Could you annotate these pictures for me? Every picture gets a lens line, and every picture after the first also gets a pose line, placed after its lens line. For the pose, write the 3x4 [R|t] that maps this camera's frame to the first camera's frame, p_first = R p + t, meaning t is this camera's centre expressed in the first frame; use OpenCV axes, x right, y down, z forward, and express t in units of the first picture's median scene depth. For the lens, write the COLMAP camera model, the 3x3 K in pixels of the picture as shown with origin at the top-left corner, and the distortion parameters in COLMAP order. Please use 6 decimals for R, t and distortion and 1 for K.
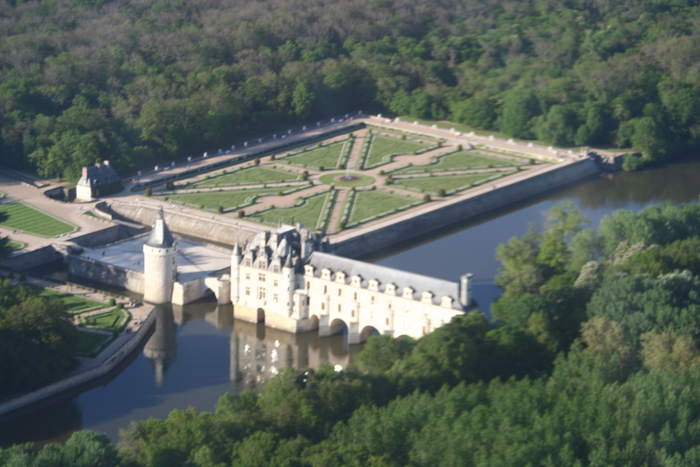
lens RADIAL K [[2452.5, 0, 361.1], [0, 2452.5, 234.5], [0, 0, 1]] dist [0.051230, -1.738156]
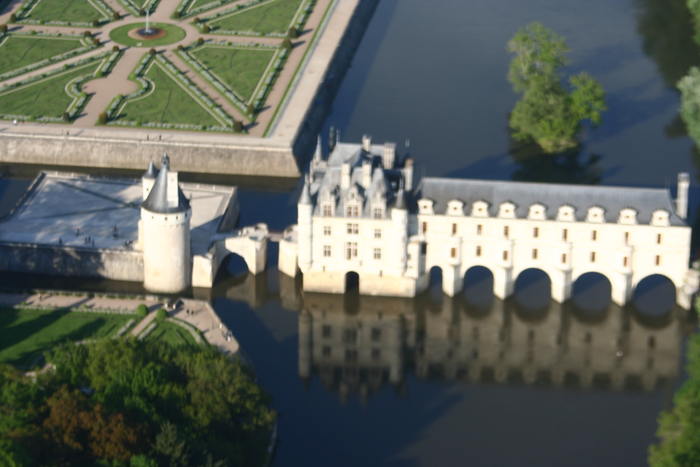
lens RADIAL K [[2428.7, 0, 379.7], [0, 2428.7, 233.4], [0, 0, 1]] dist [0.065466, -1.055357]
pose [[0.872088, -0.212847, 0.440635, -0.289507], [0.145187, 0.972448, 0.182387, -0.090553], [-0.467316, -0.095083, 0.878963, 0.338952]]
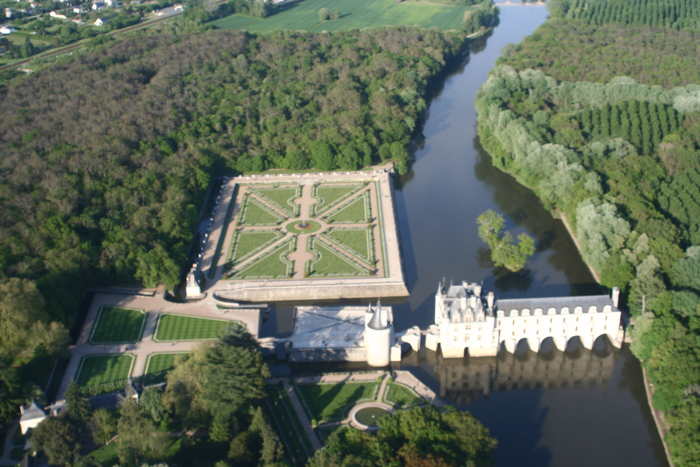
lens RADIAL K [[961.3, 0, 350.0], [0, 961.3, 233.5], [0, 0, 1]] dist [-0.172153, -0.011971]
pose [[0.786432, -0.280419, 0.550354, -0.337679], [0.204235, 0.958944, 0.196761, -0.139463], [-0.582934, -0.042338, 0.811416, 0.501791]]
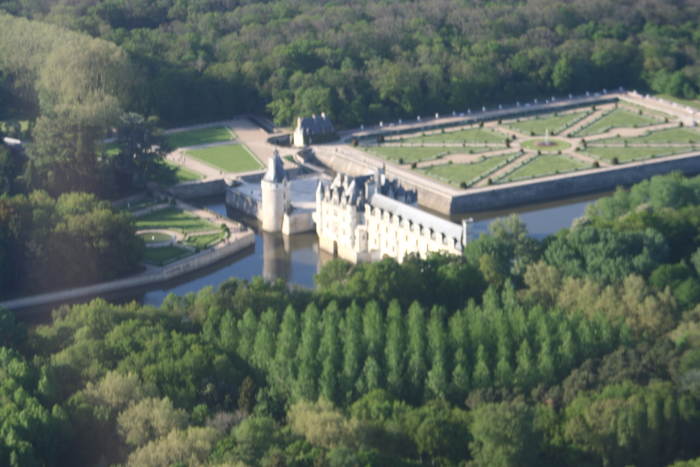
lens RADIAL K [[2462.3, 0, 350.0], [0, 2462.3, 233.5], [0, 0, 1]] dist [0.050060, -3.099463]
pose [[0.926318, 0.073454, -0.369512, 0.337036], [-0.074017, 0.997176, 0.012675, 0.010237], [0.369399, 0.015609, 0.929140, -0.056750]]
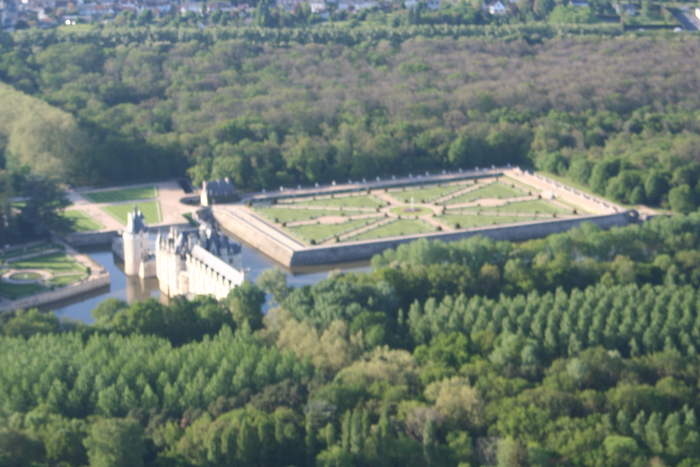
lens RADIAL K [[2137.9, 0, 350.0], [0, 2137.9, 233.5], [0, 0, 1]] dist [-0.029876, -0.632595]
pose [[0.860261, 0.093608, -0.501188, 0.548612], [-0.108386, 0.994109, -0.000367, -0.006875], [0.498201, 0.054637, 0.865338, 0.022765]]
